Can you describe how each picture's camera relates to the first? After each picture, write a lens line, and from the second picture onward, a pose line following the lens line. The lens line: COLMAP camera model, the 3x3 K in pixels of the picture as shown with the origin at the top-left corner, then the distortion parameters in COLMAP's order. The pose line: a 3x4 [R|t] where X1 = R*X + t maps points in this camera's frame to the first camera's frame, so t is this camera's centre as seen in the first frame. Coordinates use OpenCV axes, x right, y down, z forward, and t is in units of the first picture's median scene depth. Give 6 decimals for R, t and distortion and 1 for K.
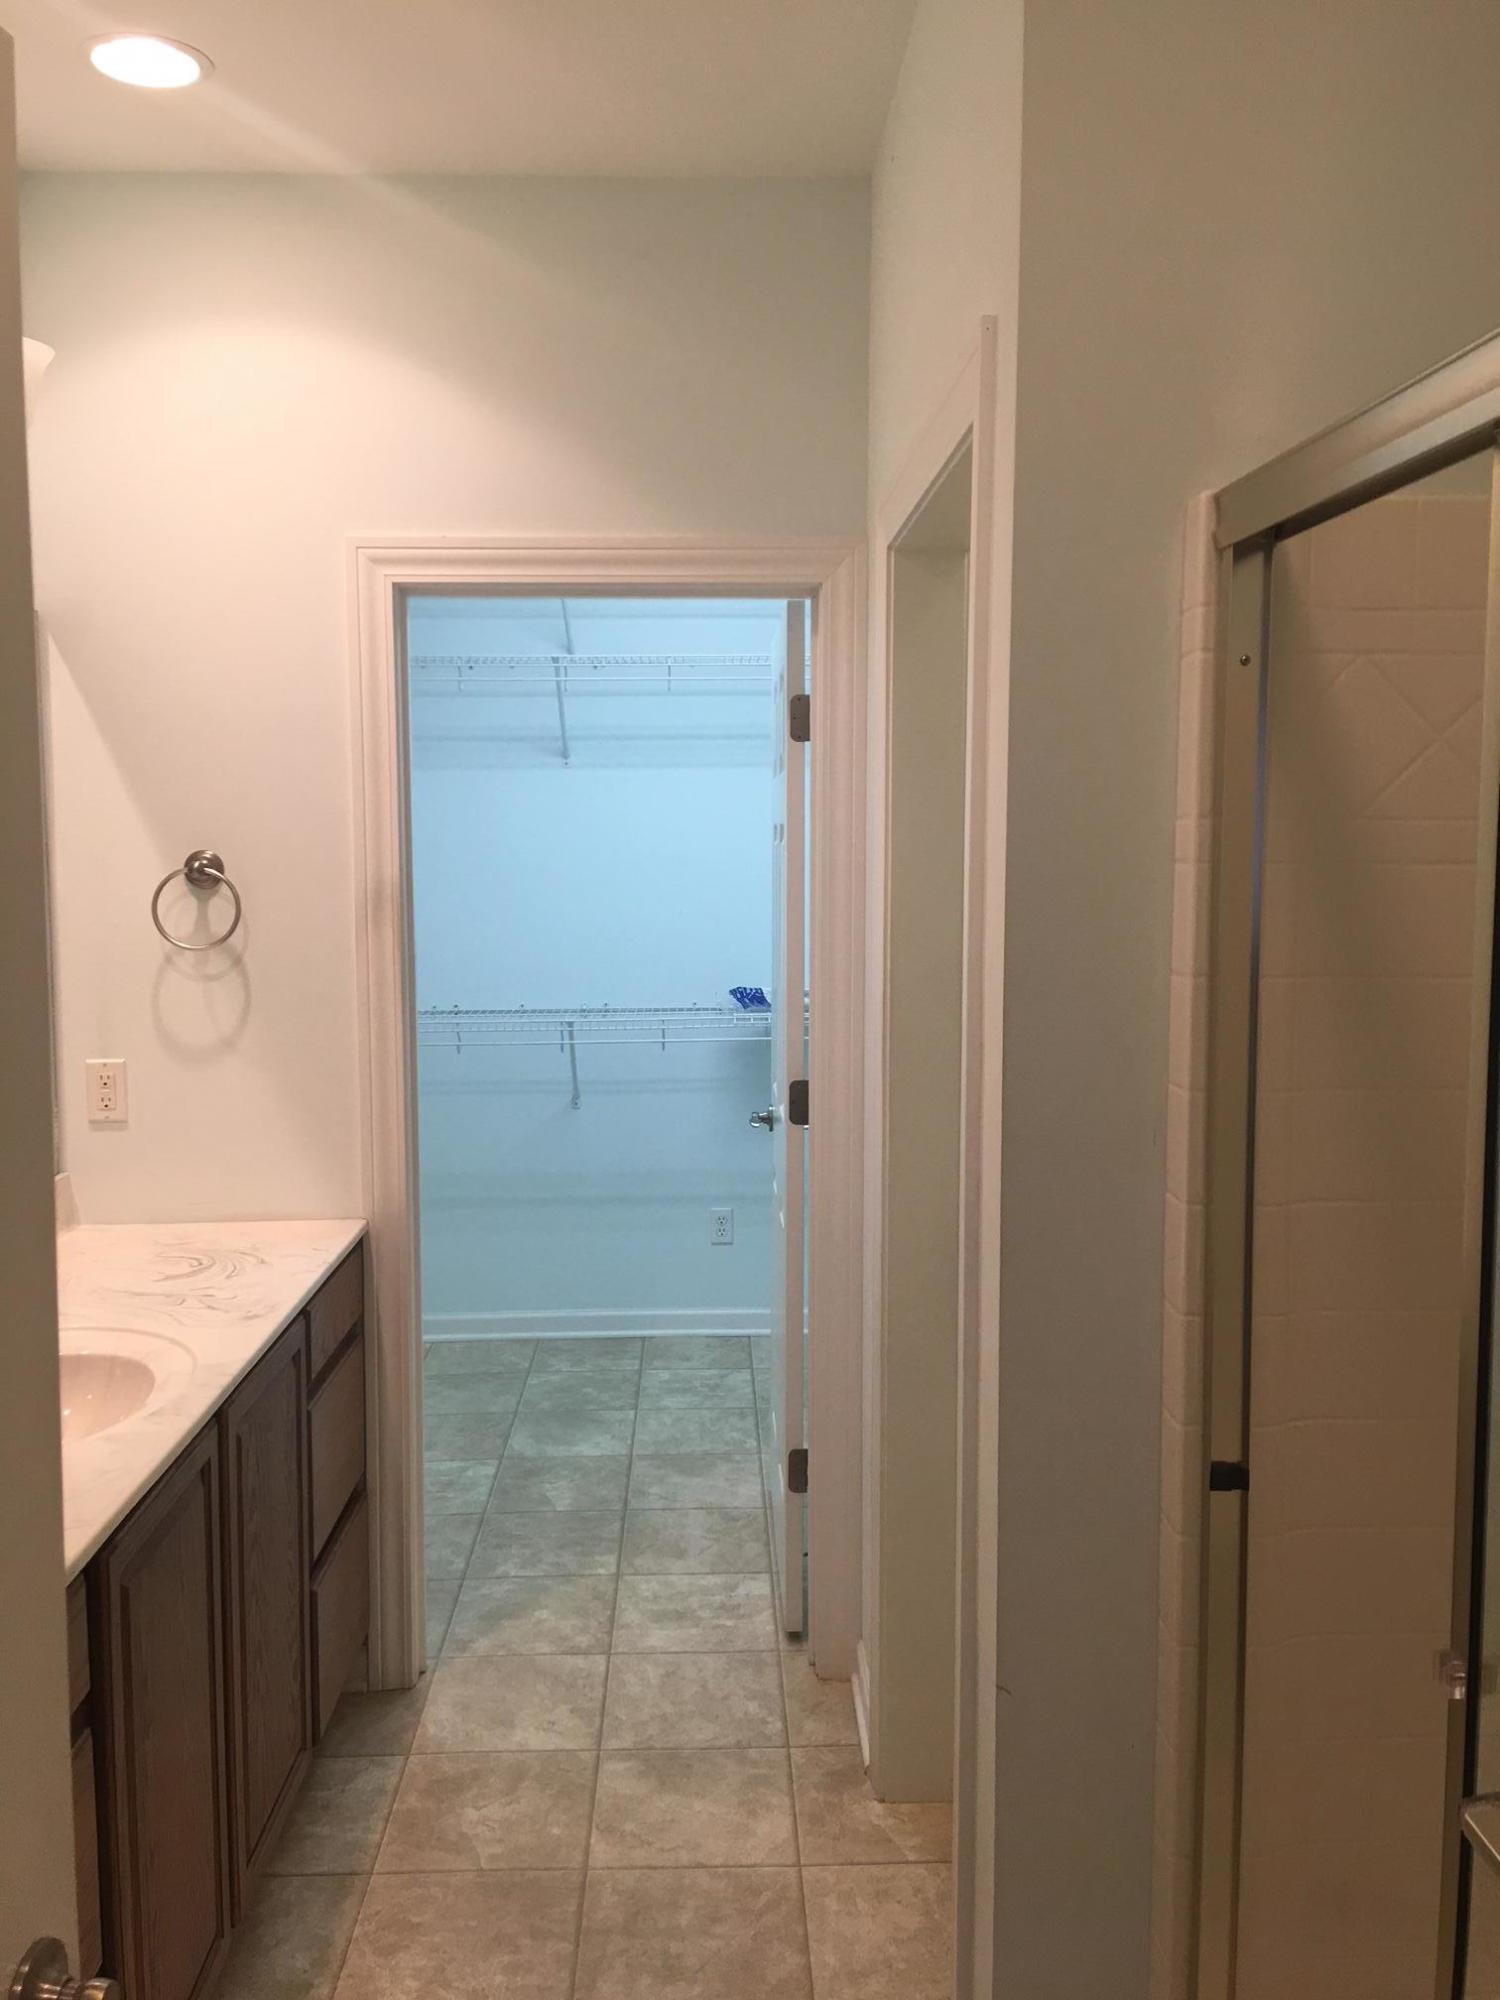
lens RADIAL K [[1681.1, 0, 750.0], [0, 1681.1, 1000.0], [0, 0, 1]] dist [0.129811, -0.184209]
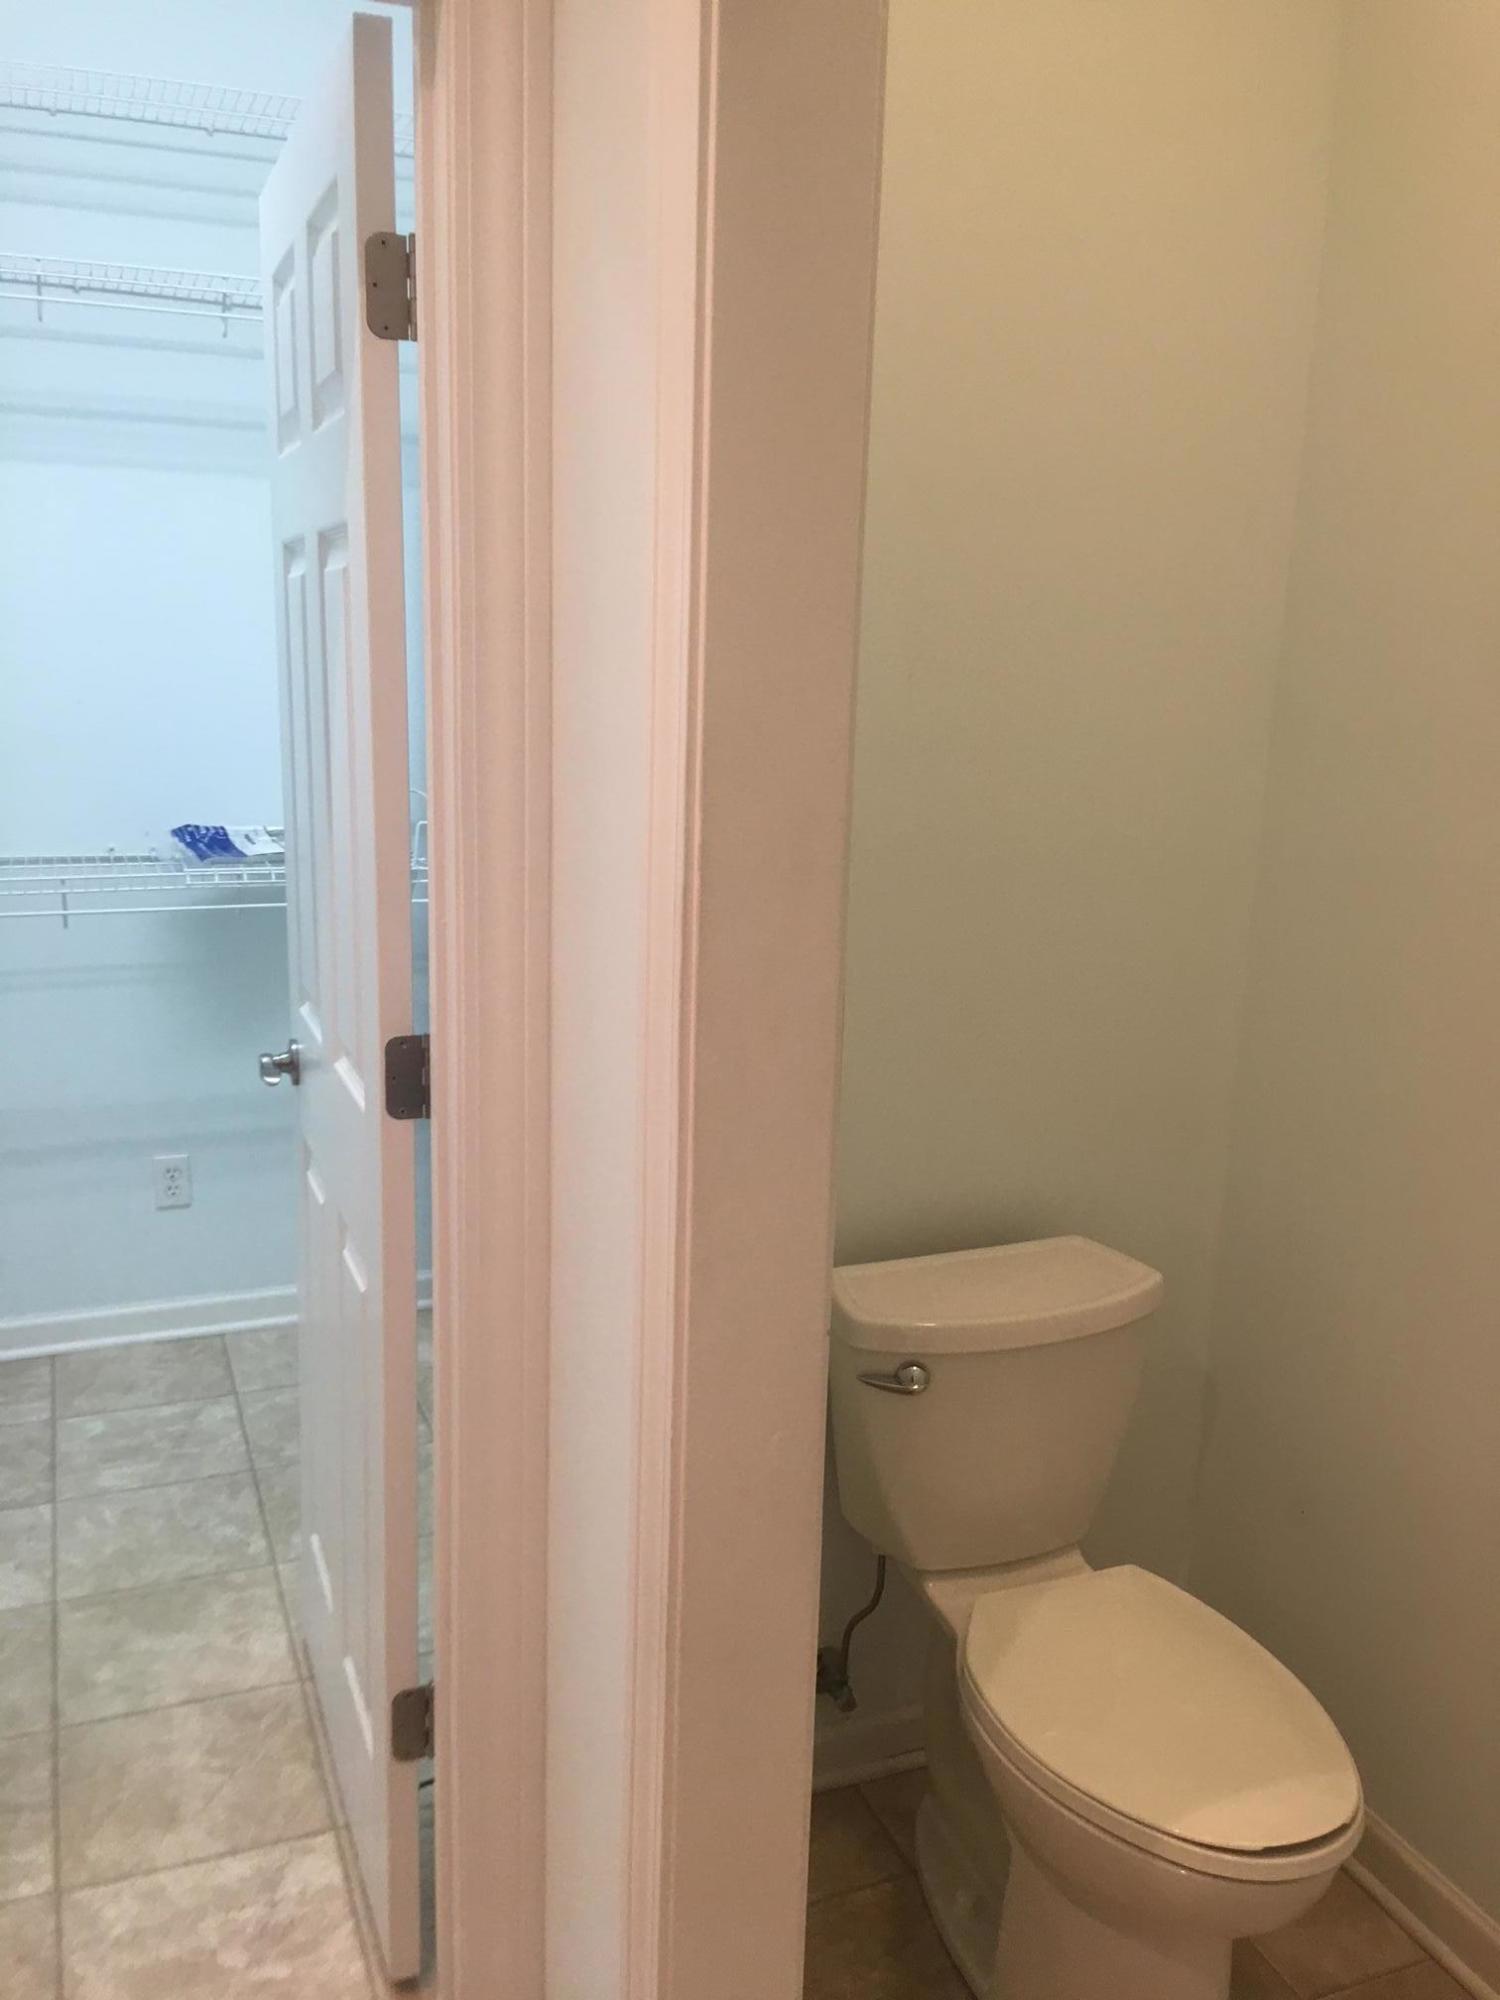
lens RADIAL K [[1681.1, 0, 750.0], [0, 1681.1, 1000.0], [0, 0, 1]] dist [0.129811, -0.184209]
pose [[0.937744, -0.050479, 0.343639, -0.037641], [0.010871, 0.993163, 0.116226, -0.017151], [-0.347157, -0.105254, 0.931882, 0.363536]]
